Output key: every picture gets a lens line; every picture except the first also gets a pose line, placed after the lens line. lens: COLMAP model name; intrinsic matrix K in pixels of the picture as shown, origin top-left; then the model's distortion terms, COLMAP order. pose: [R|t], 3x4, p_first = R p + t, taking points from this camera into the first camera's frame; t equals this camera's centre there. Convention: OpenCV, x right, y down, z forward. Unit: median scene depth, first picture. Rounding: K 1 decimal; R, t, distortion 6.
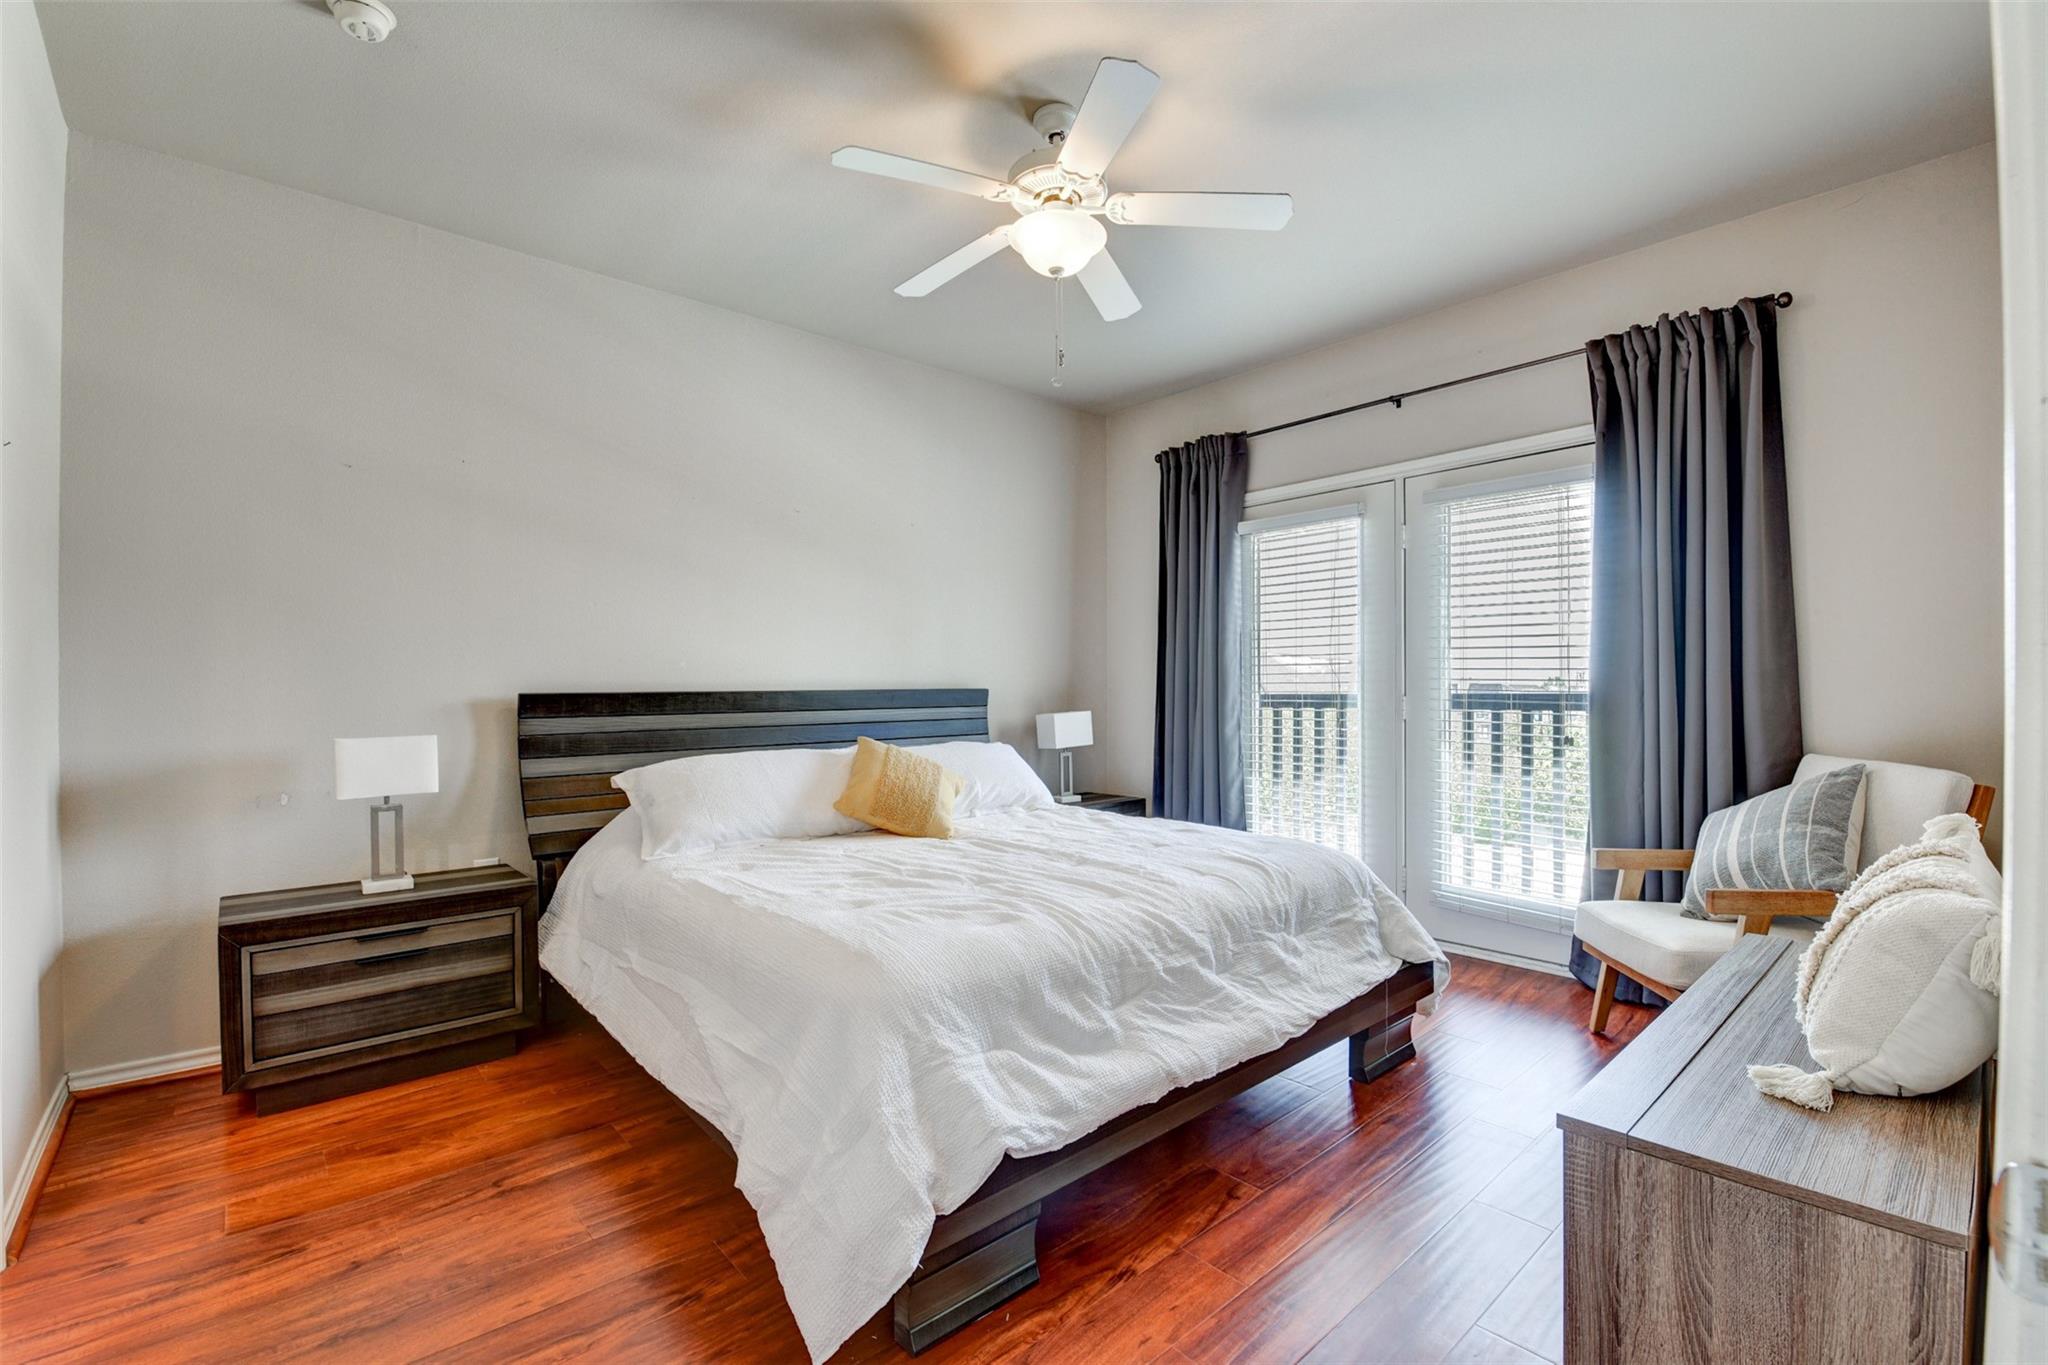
lens RADIAL K [[892.5, 0, 1027.0], [0, 892.5, 691.7], [0, 0, 1]] dist [-0.000388, -0.010373]
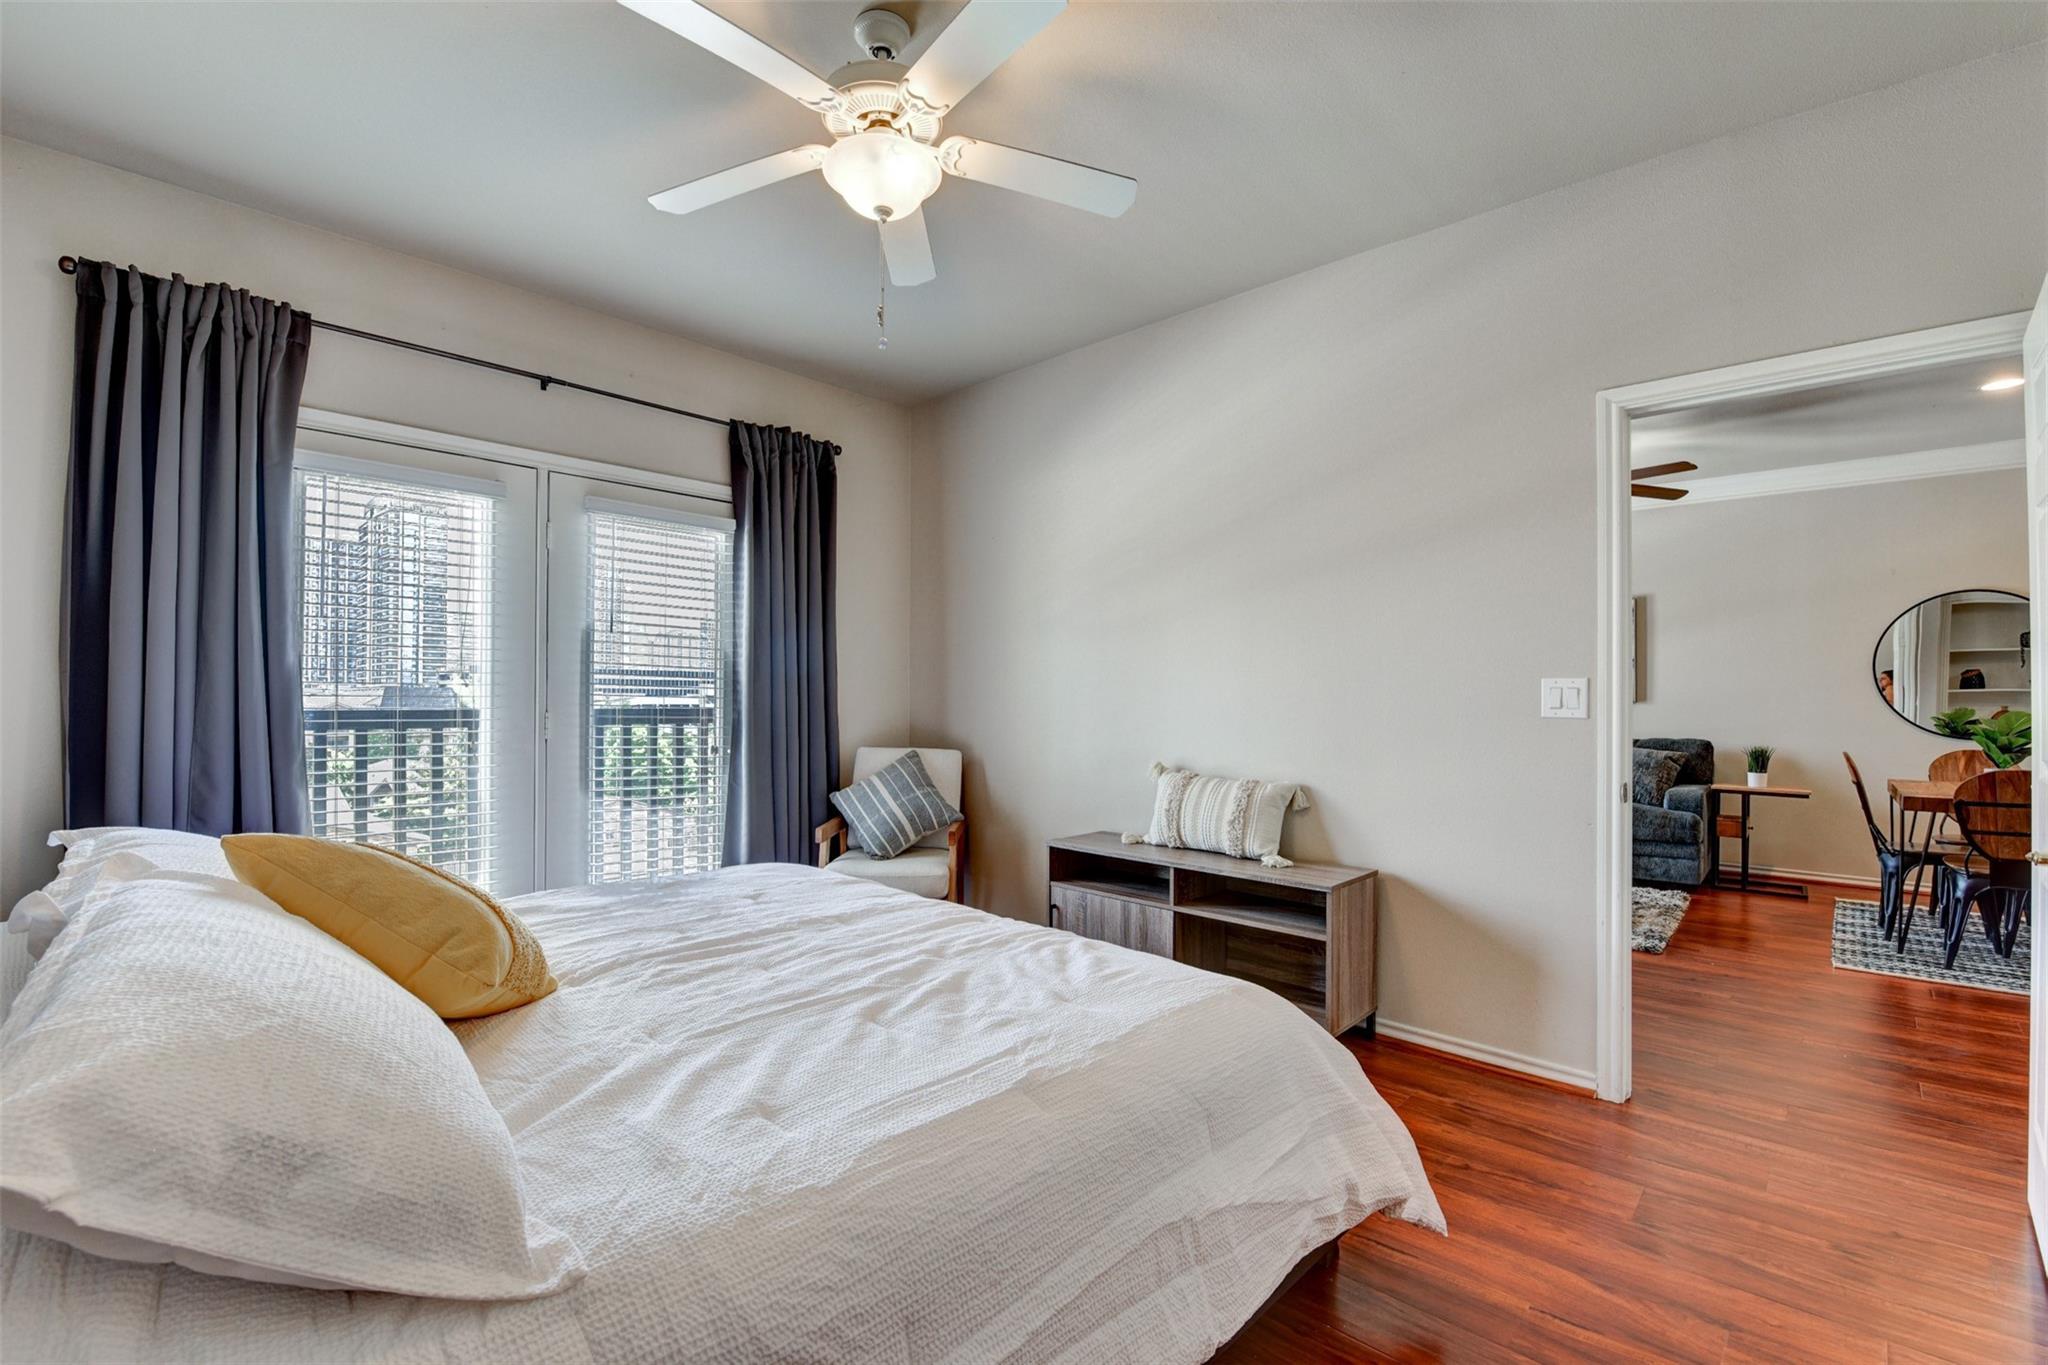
lens RADIAL K [[892.5, 0, 1027.0], [0, 892.5, 691.7], [0, 0, 1]] dist [-0.000388, -0.010373]
pose [[-0.088864, 0.018974, 0.995863, -0.513867], [0.003725, 0.999818, -0.018717, 0.002793], [-0.996037, 0.002047, -0.088919, 0.597953]]
